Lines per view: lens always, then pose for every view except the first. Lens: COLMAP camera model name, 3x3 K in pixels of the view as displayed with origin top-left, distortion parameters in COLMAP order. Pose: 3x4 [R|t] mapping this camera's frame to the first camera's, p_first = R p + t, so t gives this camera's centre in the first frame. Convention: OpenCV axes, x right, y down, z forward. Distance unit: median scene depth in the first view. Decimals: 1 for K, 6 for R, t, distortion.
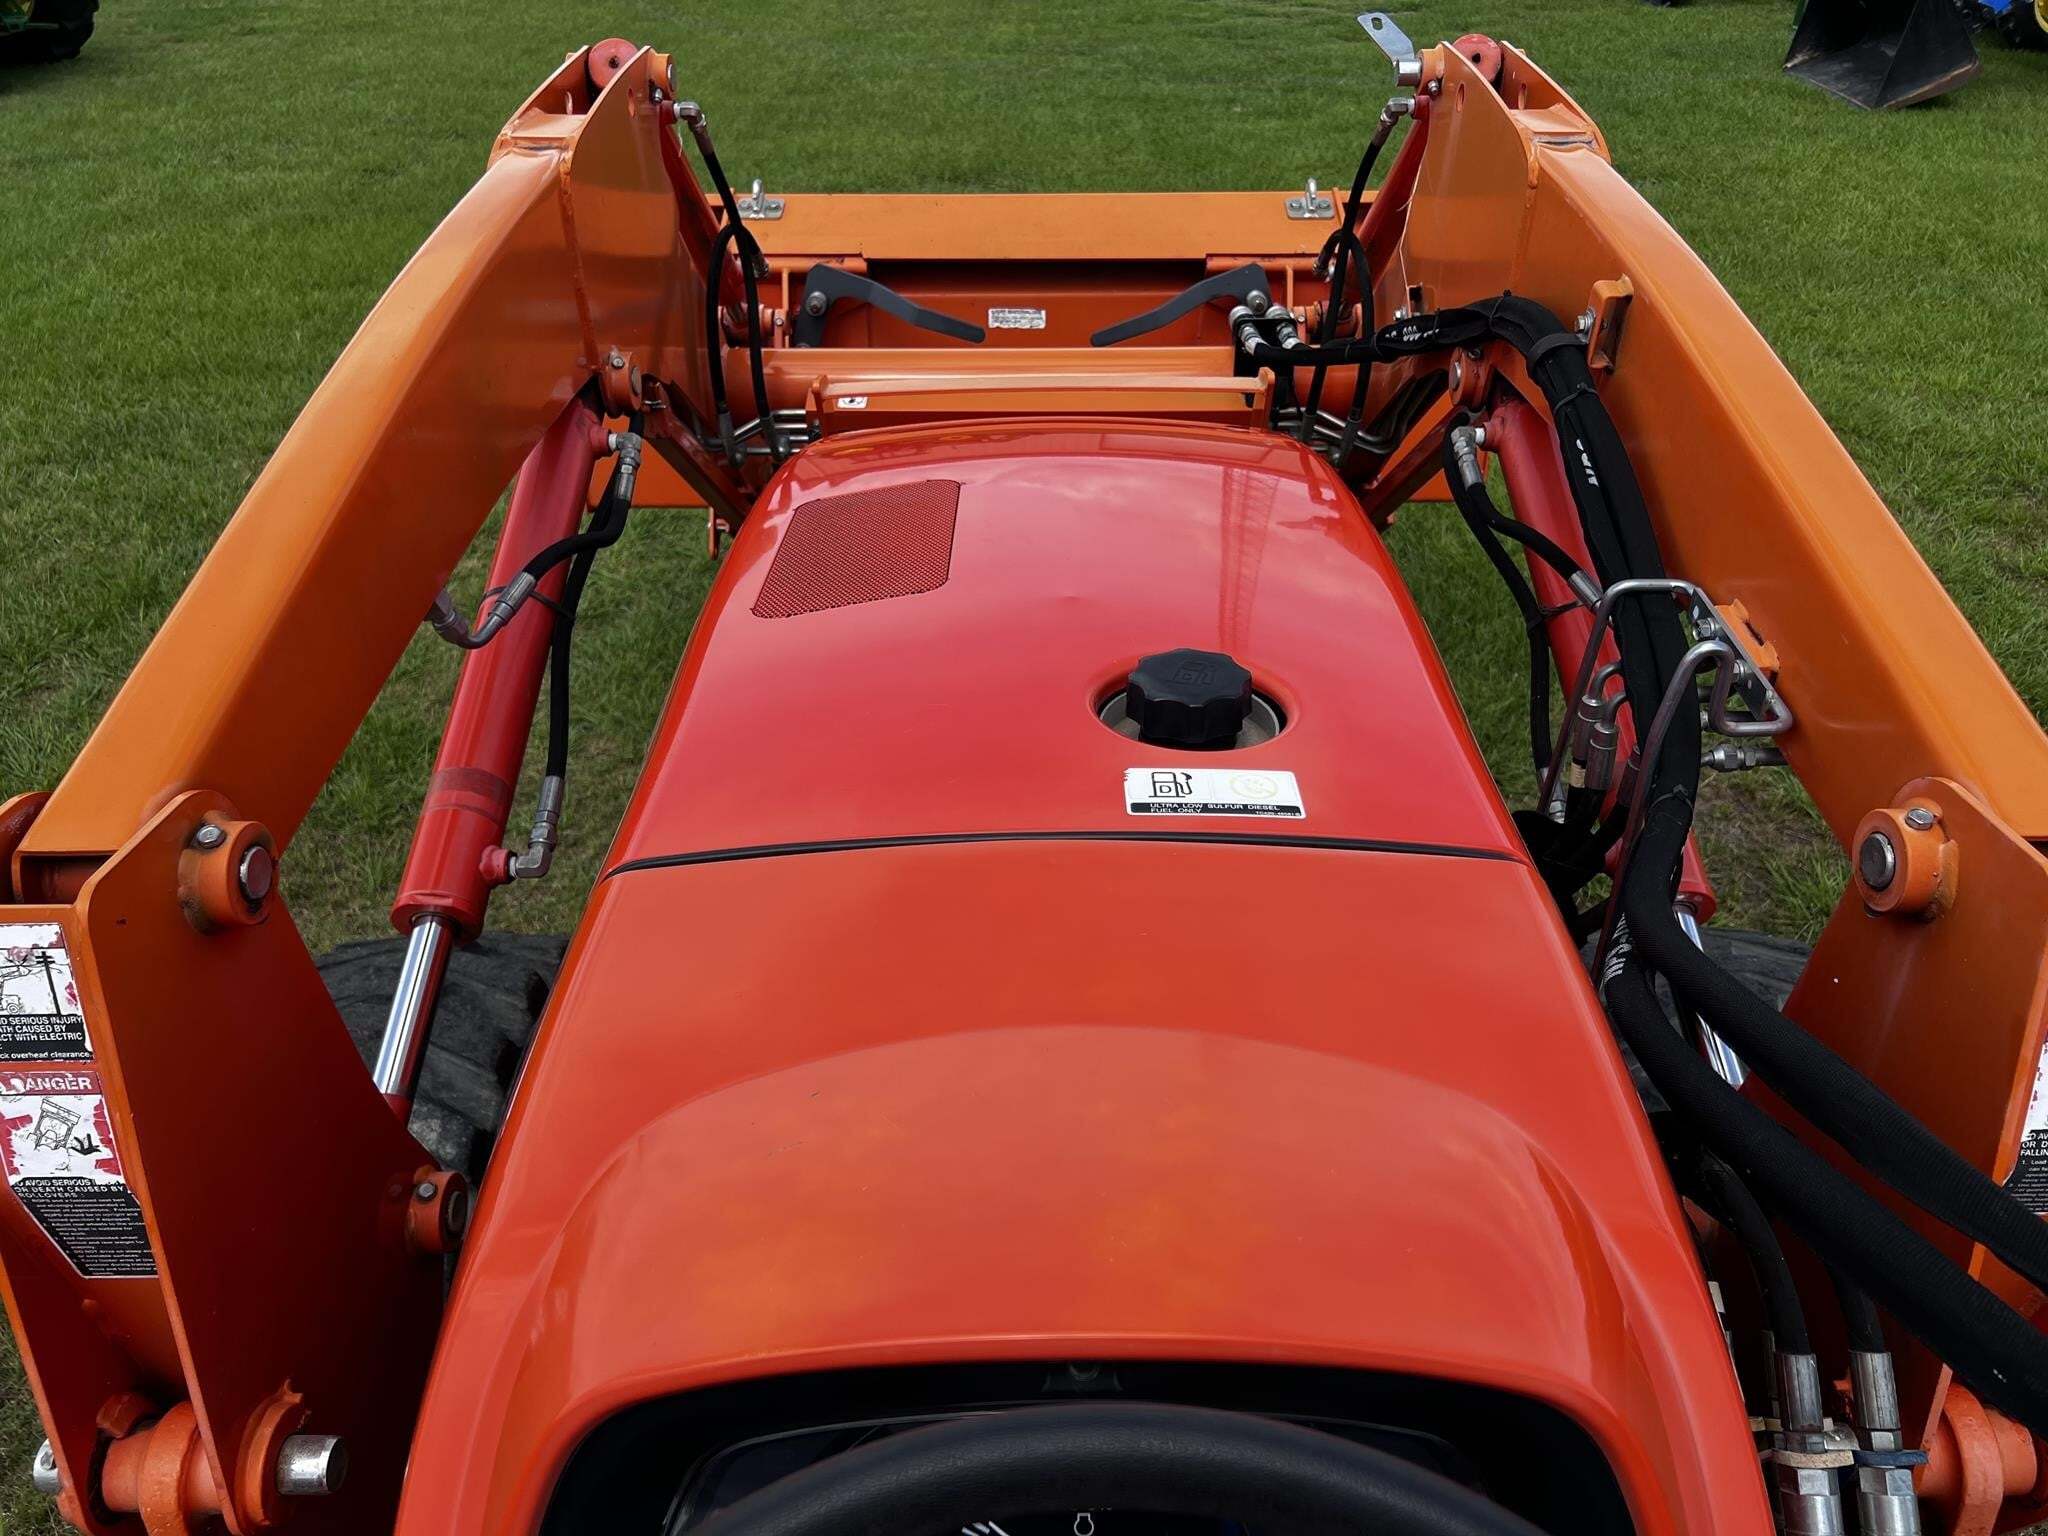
lens RADIAL K [[1576.1, 0, 1030.5], [0, 1576.1, 757.0], [0, 0, 1]] dist [0.058827, -0.073568]
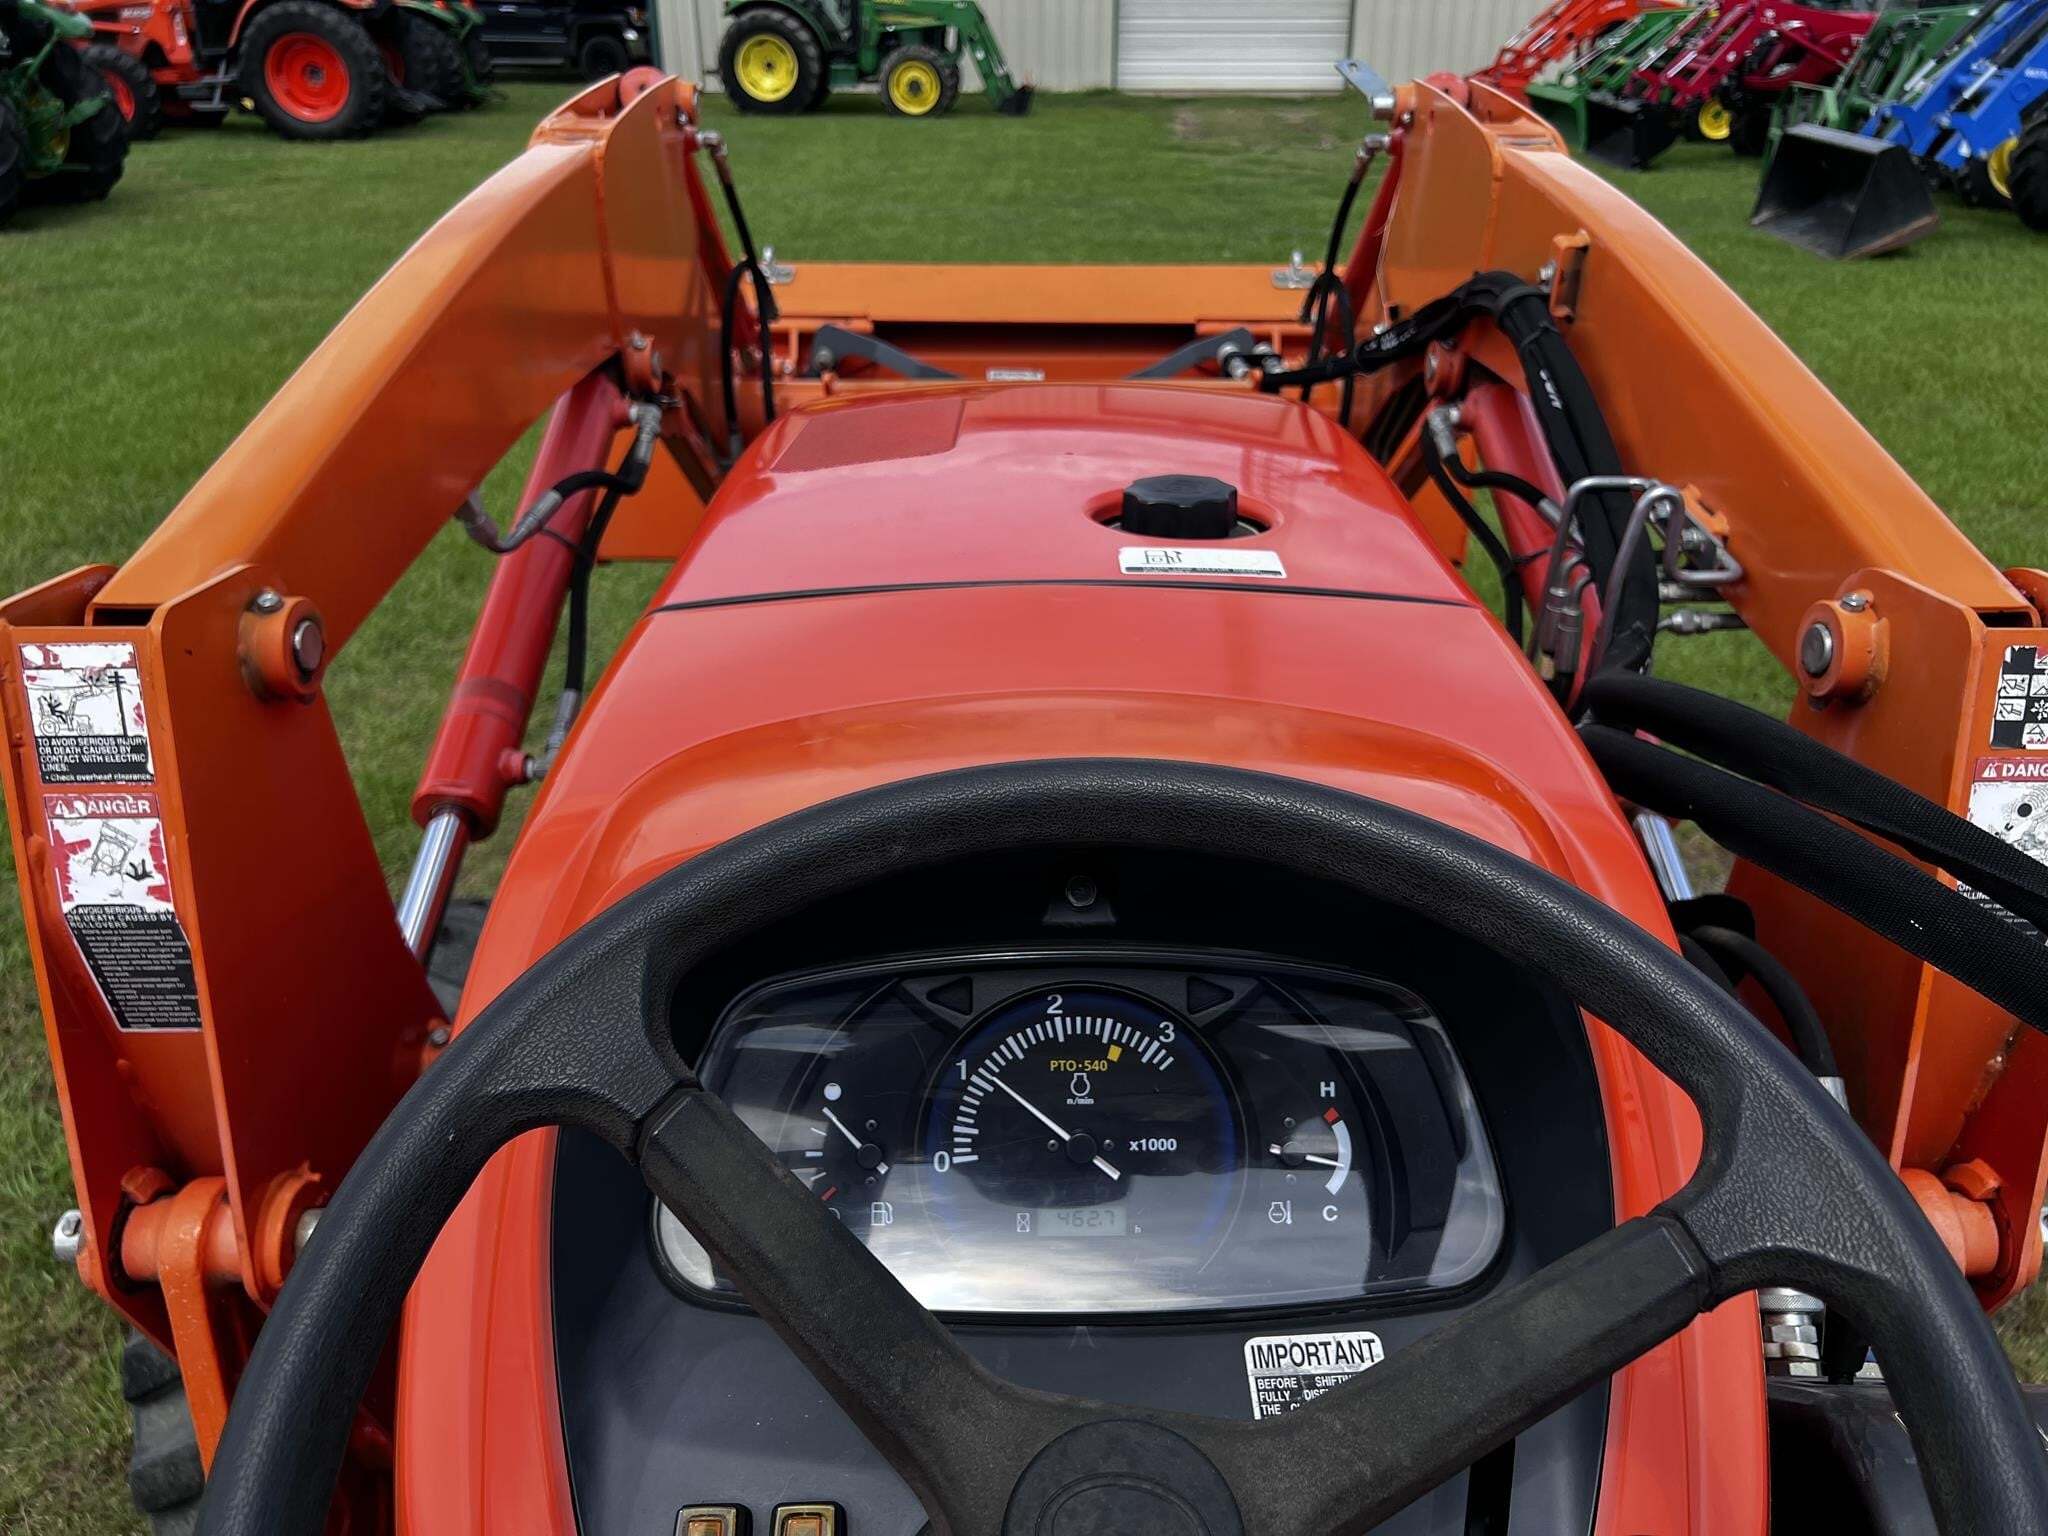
lens RADIAL K [[1586.5, 0, 1032.5], [0, 1586.5, 745.1], [0, 0, 1]] dist [0.047198, -0.062154]
pose [[0.999950, 0.008155, 0.005846, -0.000779], [-0.007534, 0.995035, -0.099242, 0.038337], [-0.006627, 0.099193, 0.995046, -0.010522]]
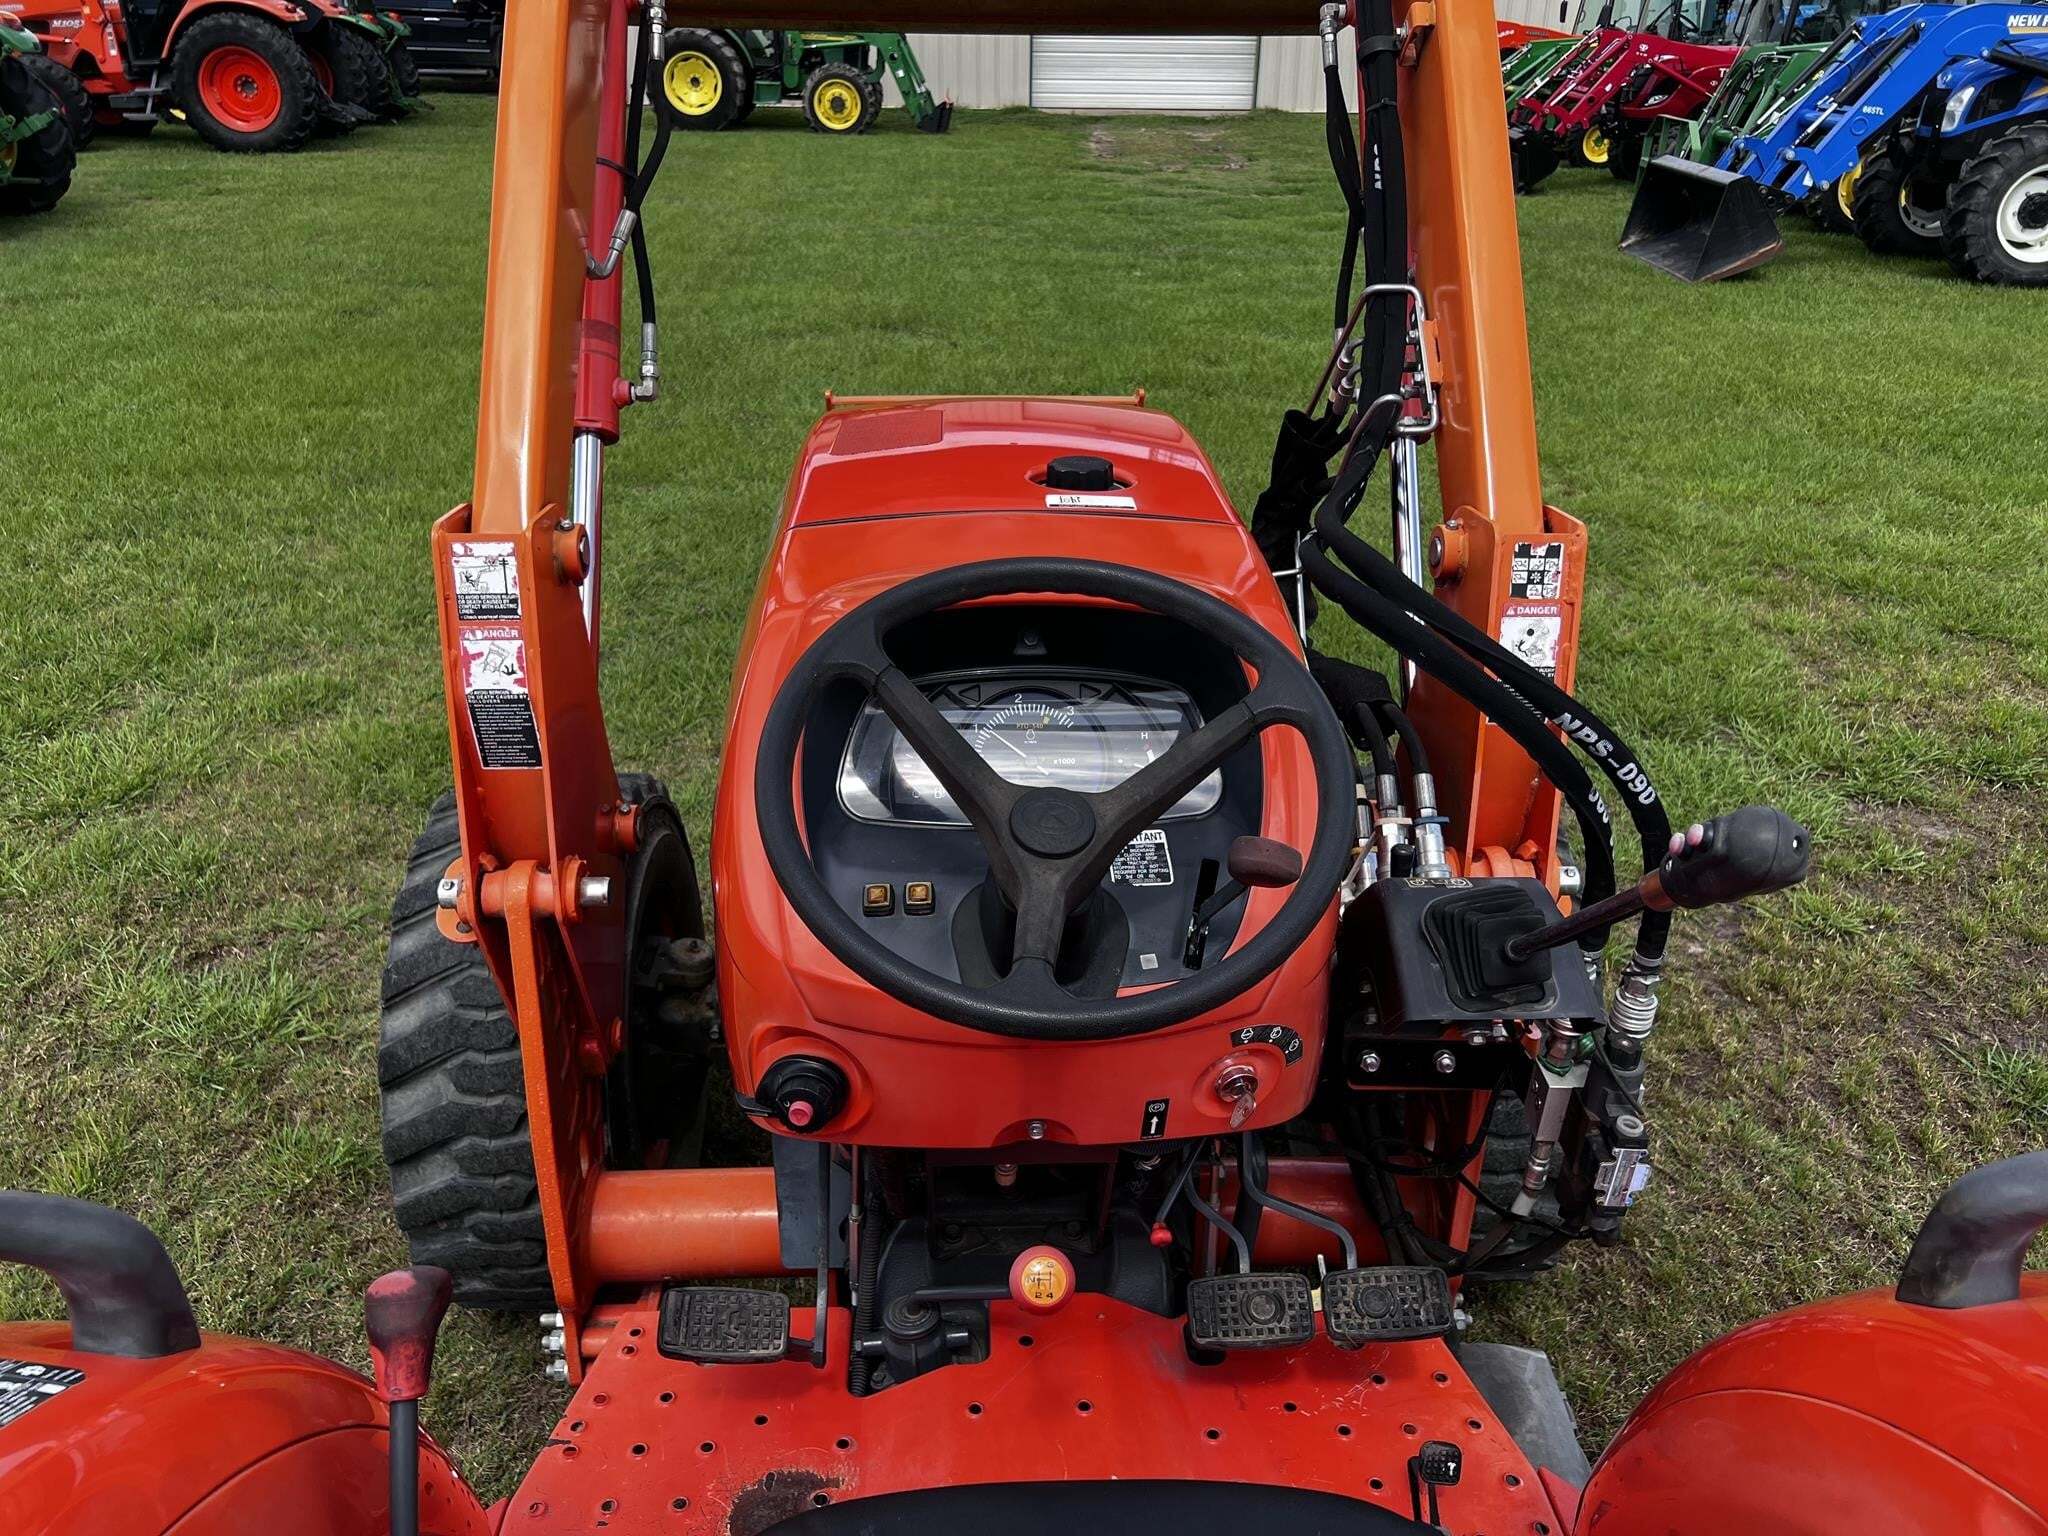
lens RADIAL K [[1553.8, 0, 1024.0], [0, 1553.8, 768.0], [0, 0, 1]] dist [0.043459, -0.049276]
pose [[0.998755, 0.000173, 0.049885, -0.009568], [0.004139, 0.996258, -0.086327, 0.077366], [-0.049713, 0.086426, 0.995017, -0.132090]]
